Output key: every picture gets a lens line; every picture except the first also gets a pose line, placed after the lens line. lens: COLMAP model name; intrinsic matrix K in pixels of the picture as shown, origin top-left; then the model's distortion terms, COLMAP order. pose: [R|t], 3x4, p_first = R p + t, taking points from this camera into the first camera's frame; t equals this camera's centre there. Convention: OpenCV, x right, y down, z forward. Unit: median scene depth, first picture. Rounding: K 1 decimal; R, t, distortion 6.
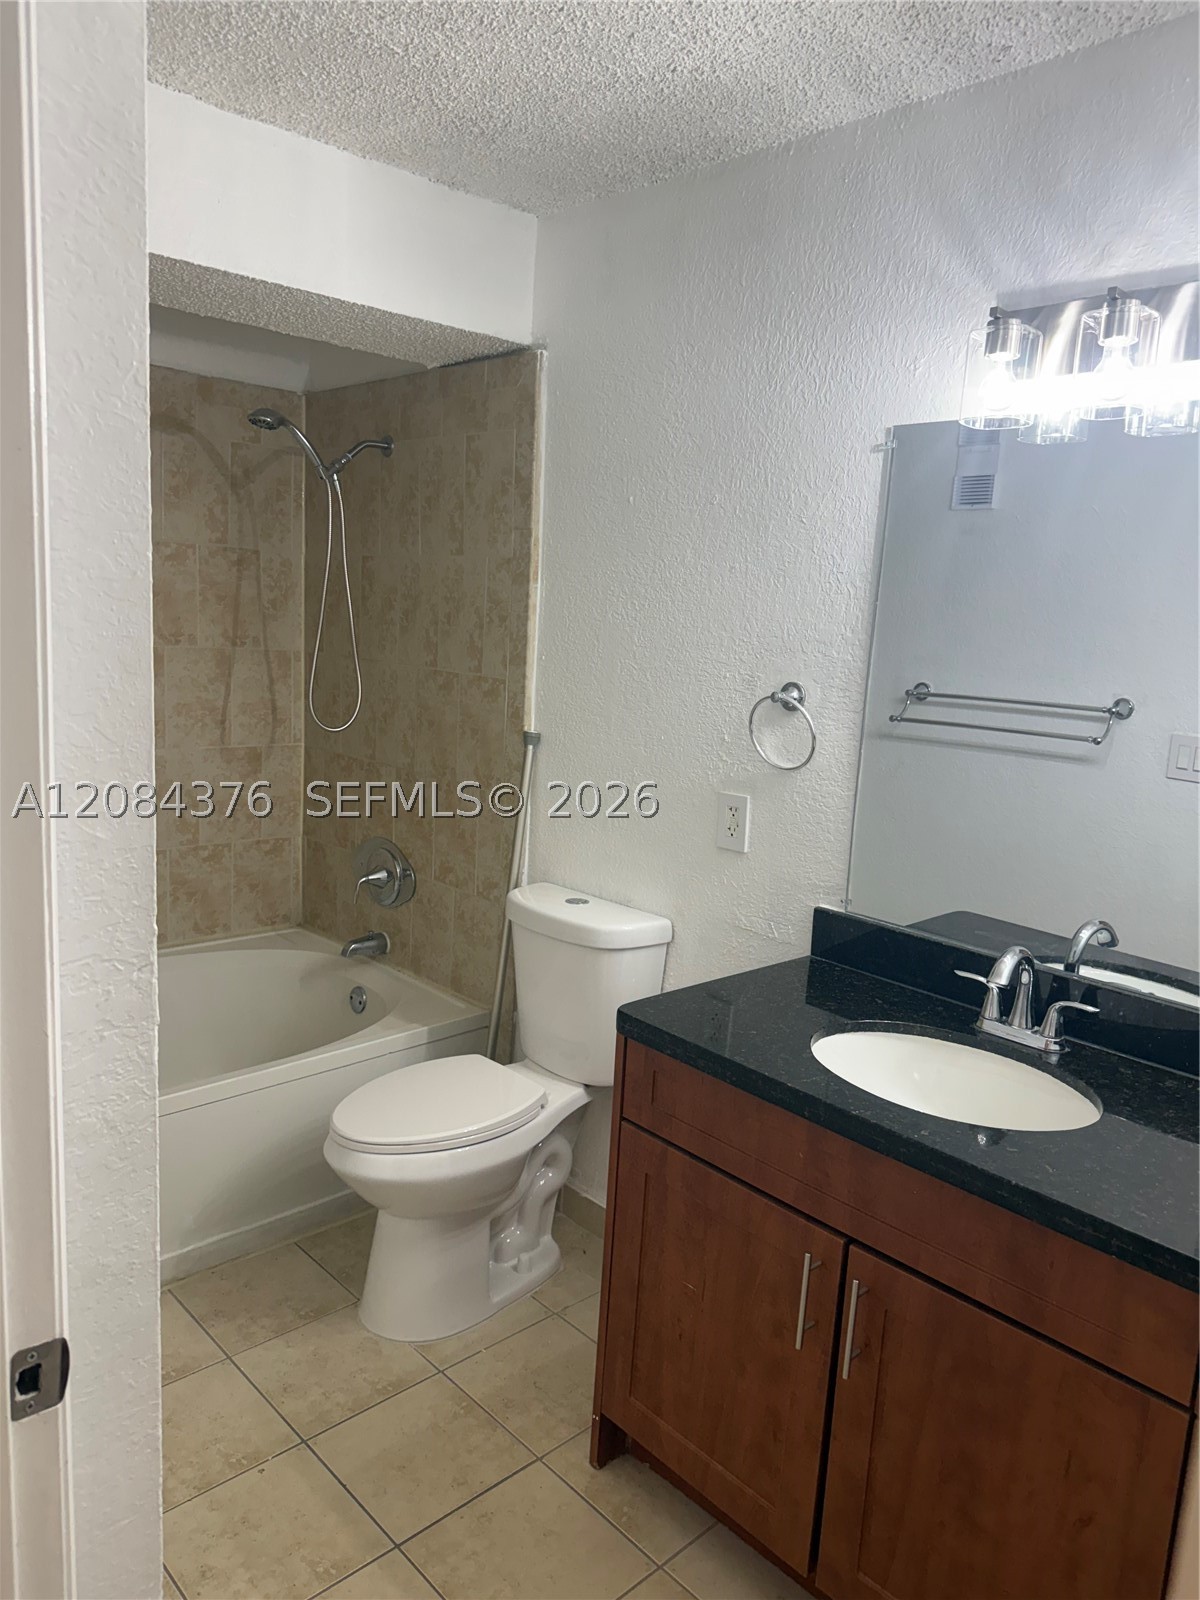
lens RADIAL K [[1123.4, 0, 606.0], [0, 1123.4, 804.8], [0, 0, 1]] dist [0.109929, -0.174261]
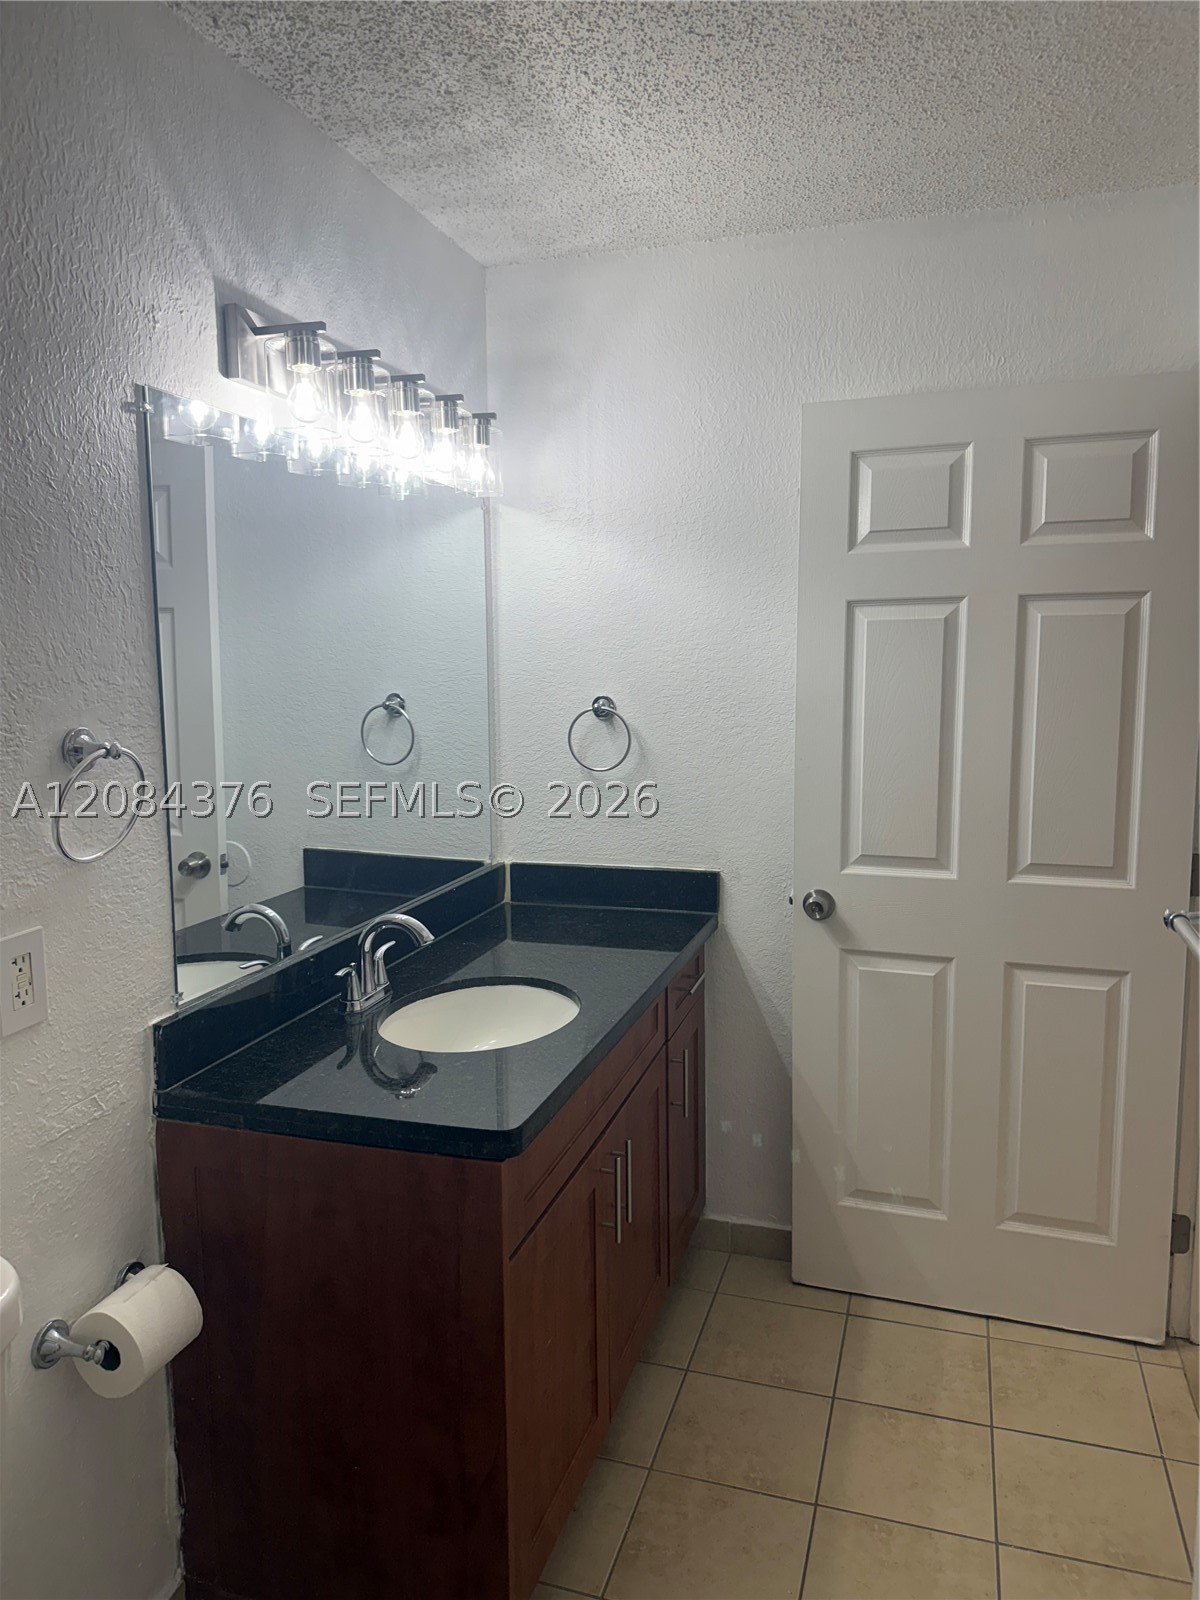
lens RADIAL K [[1105.9, 0, 534.4], [0, 1105.9, 793.2], [0, 0, 1]] dist [0.057766, -0.089067]
pose [[-0.432841, -0.156801, 0.887729, -0.360169], [0.144780, 0.959882, 0.240138, -0.128654], [-0.889768, 0.232467, -0.392774, 0.694628]]
